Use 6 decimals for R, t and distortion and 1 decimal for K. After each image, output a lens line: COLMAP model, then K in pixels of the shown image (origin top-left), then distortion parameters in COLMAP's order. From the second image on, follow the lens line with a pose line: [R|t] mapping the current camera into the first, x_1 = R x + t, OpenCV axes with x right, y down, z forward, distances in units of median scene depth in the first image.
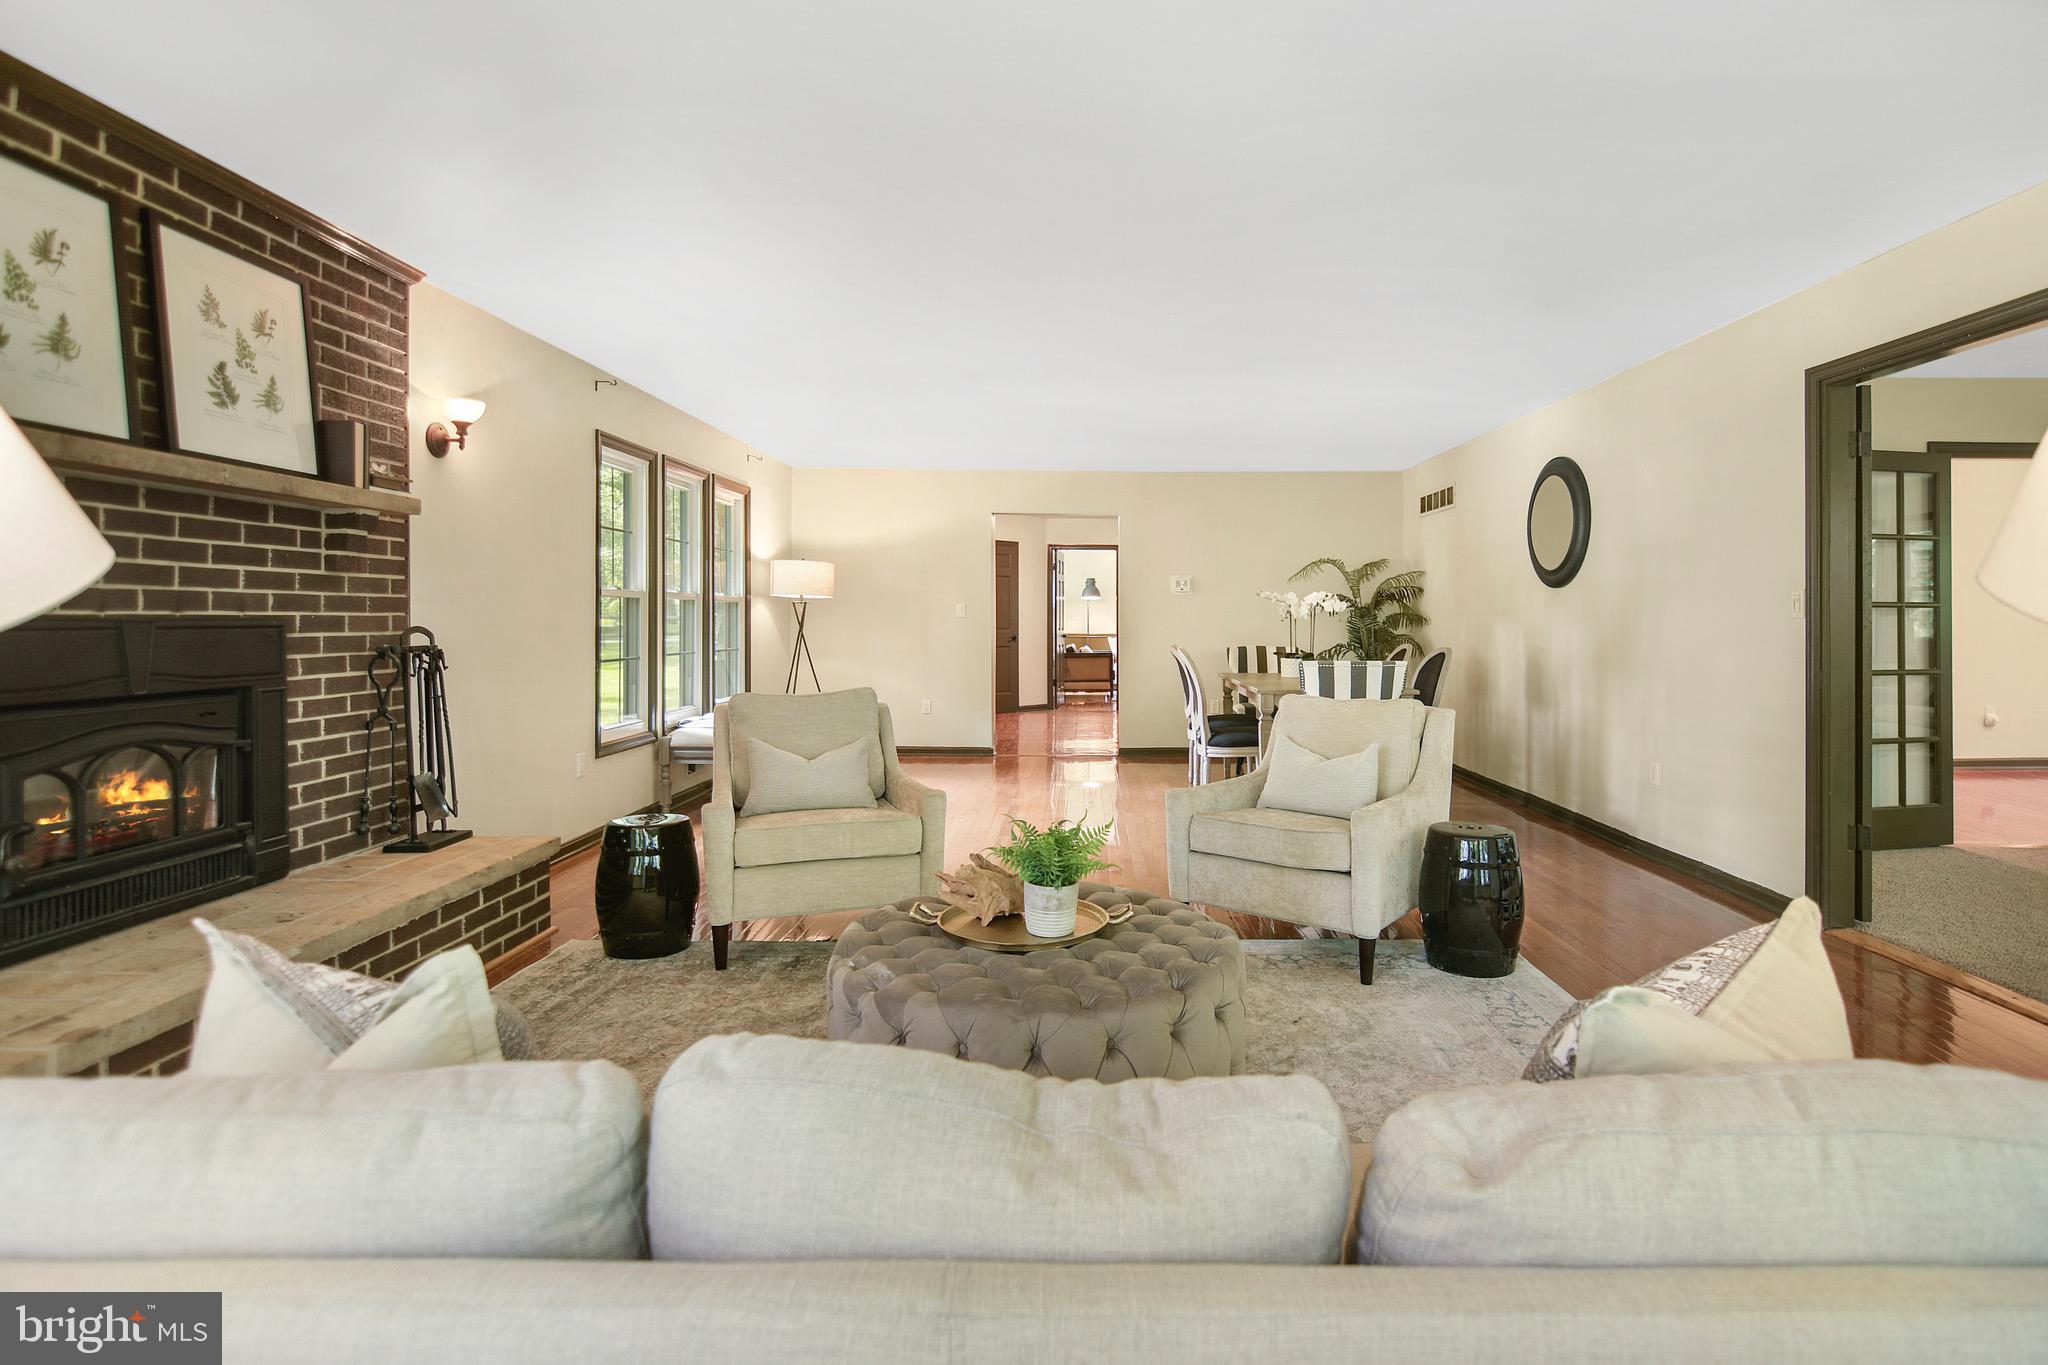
lens RADIAL K [[987.8, 0, 1033.6], [0, 987.8, 621.3], [0, 0, 1]] dist [0.002409, 0.001215]
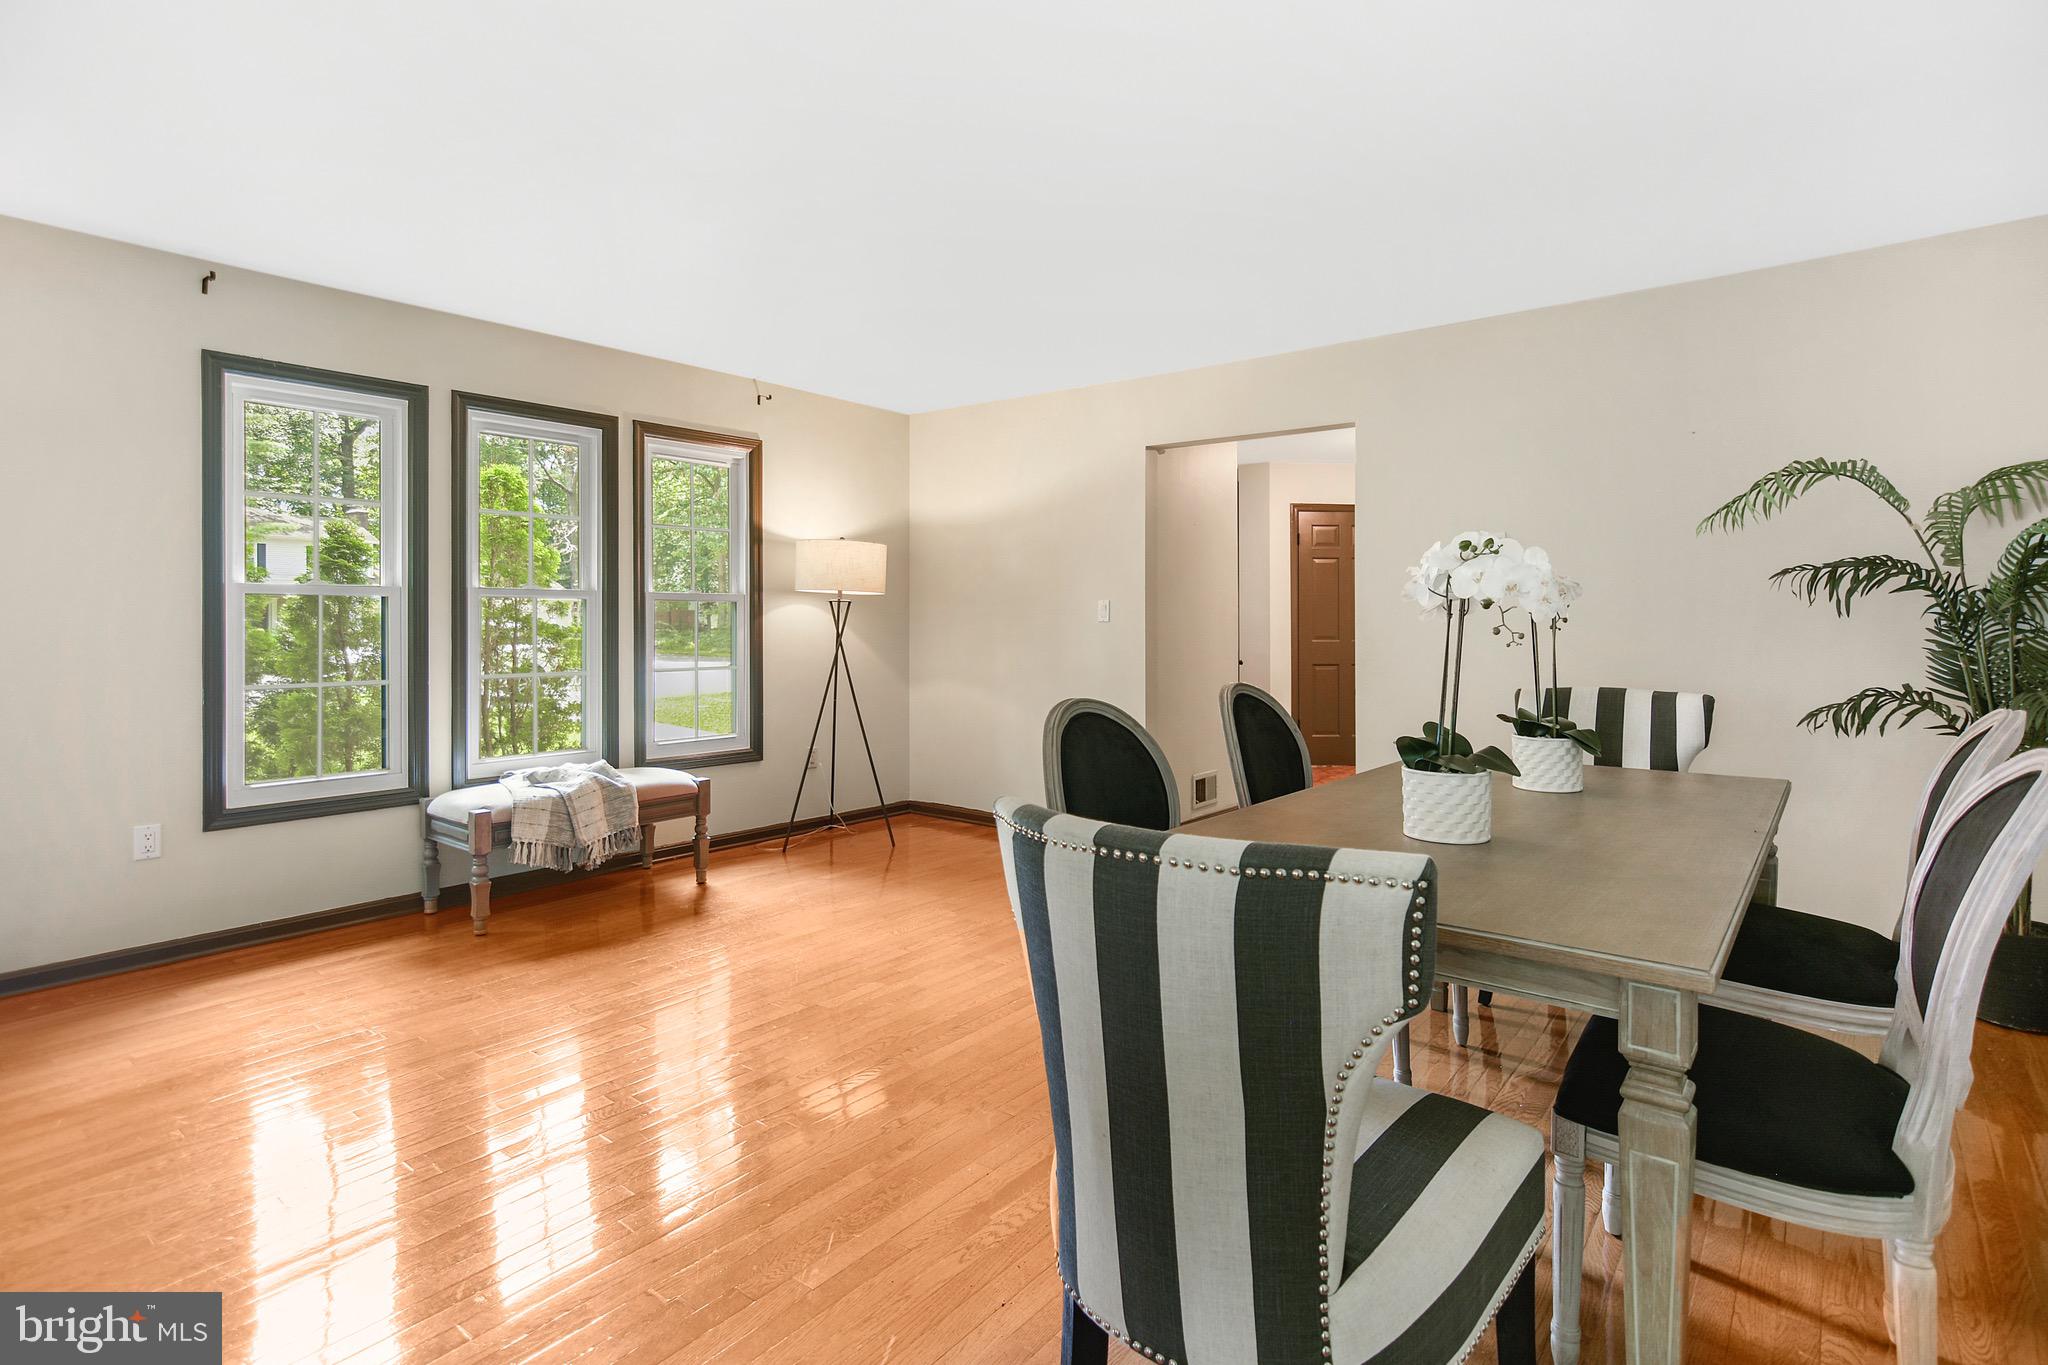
lens RADIAL K [[987.8, 0, 988.5], [0, 987.8, 624.7], [0, 0, 1]] dist [-0.001835, 0.000225]
pose [[0.777835, -0.001474, -0.628467, 0.653114], [0.001652, 0.999999, -0.000301, -0.004471], [0.628467, -0.000804, 0.777836, 1.259562]]
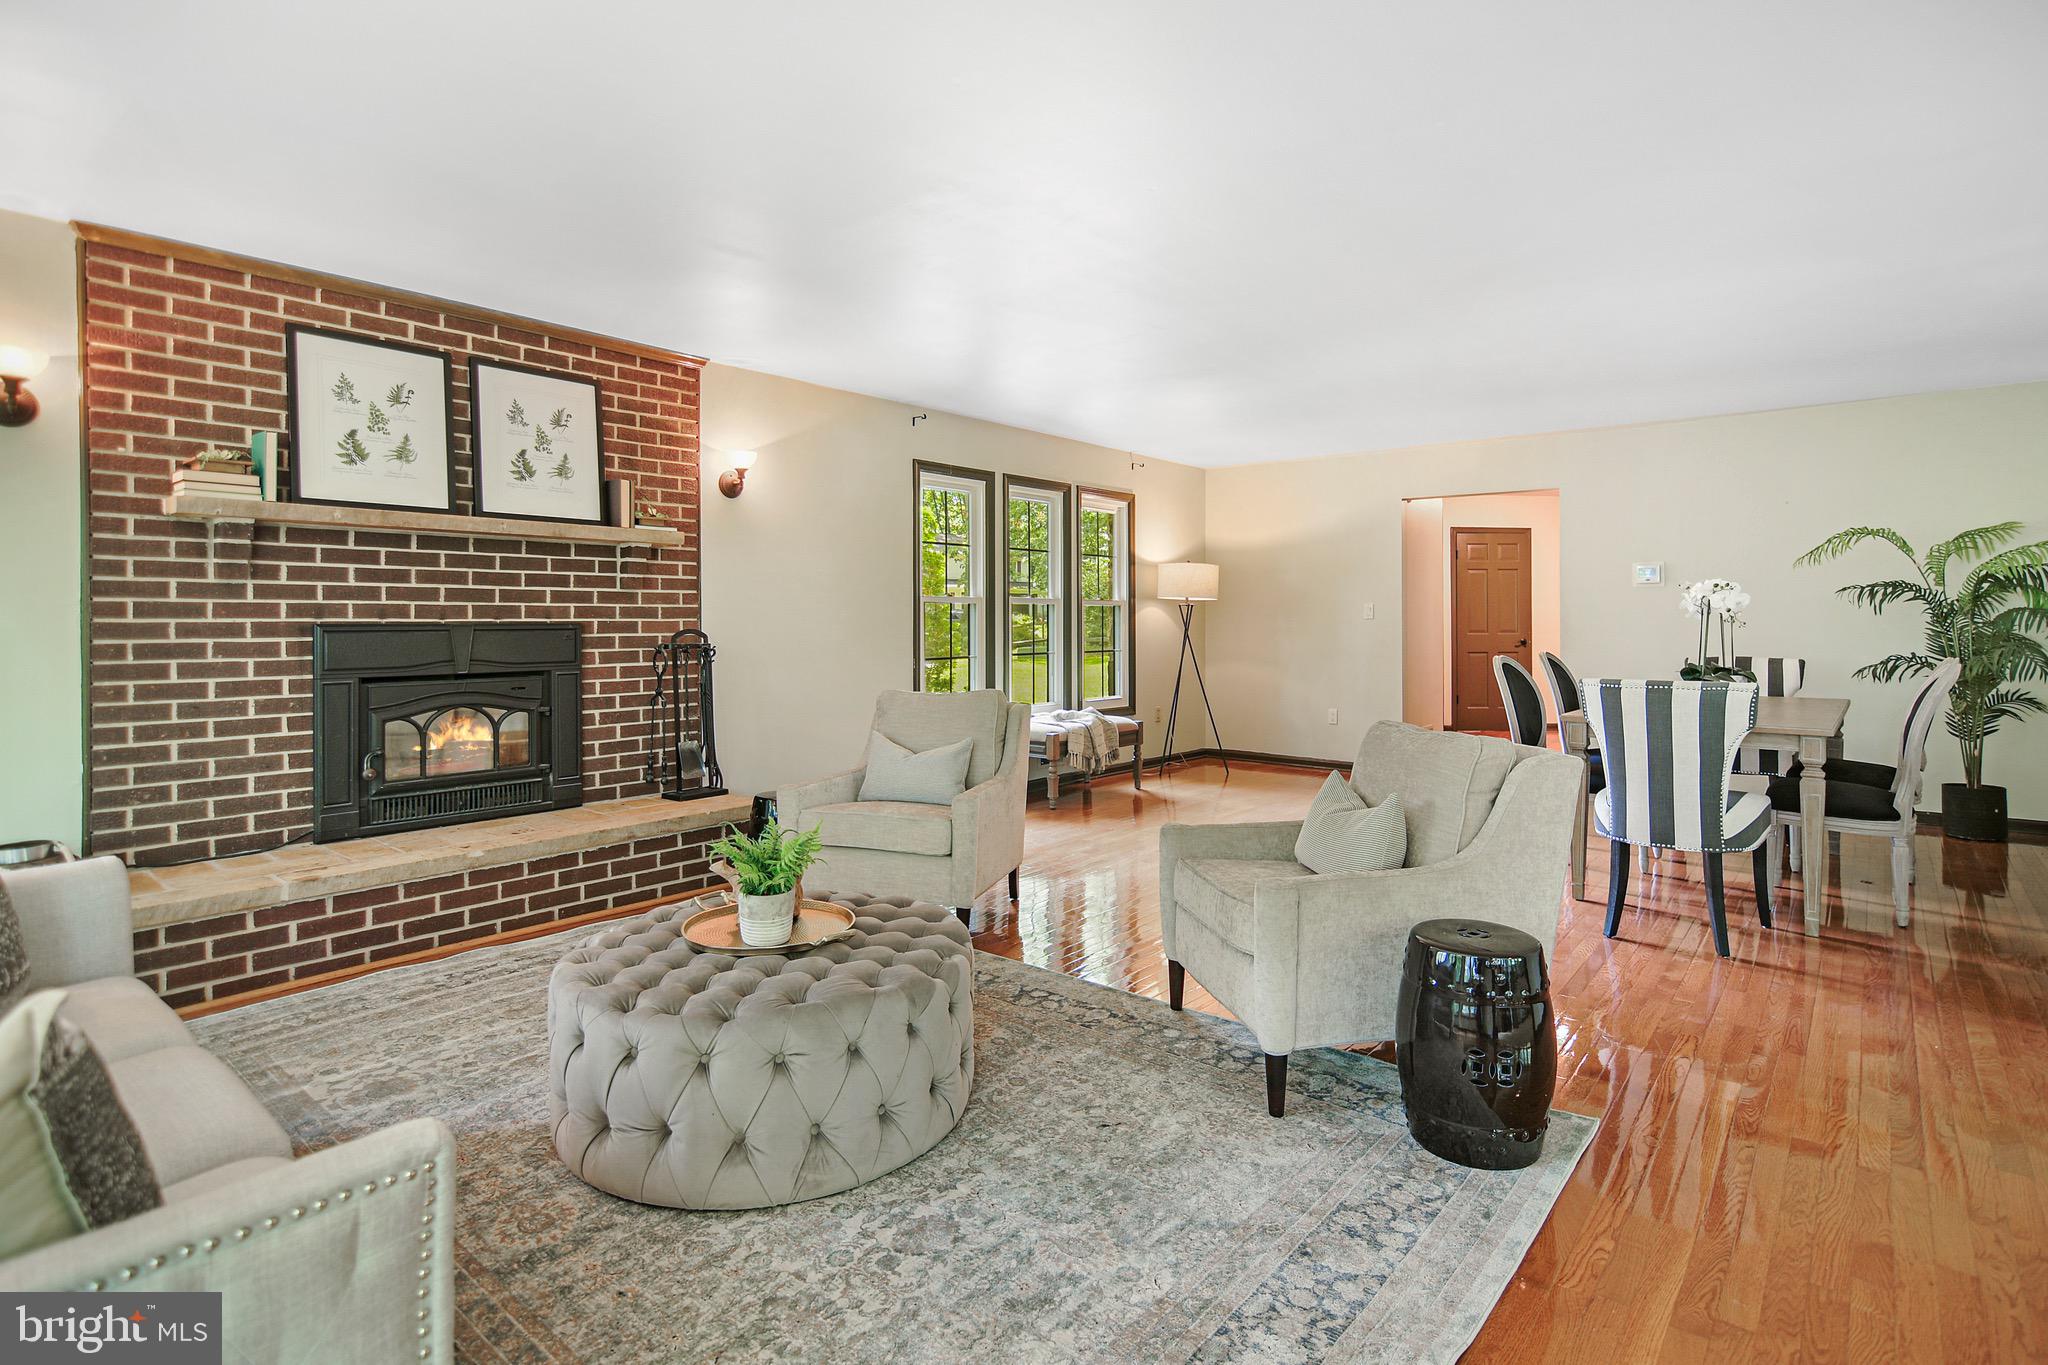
lens RADIAL K [[987.8, 0, 1033.6], [0, 987.8, 621.3], [0, 0, 1]] dist [0.002409, 0.001215]
pose [[0.780748, -0.004234, -0.624832, 0.627246], [0.003133, 0.999991, -0.002862, -0.000011], [0.624839, 0.000277, 0.780754, 0.296461]]
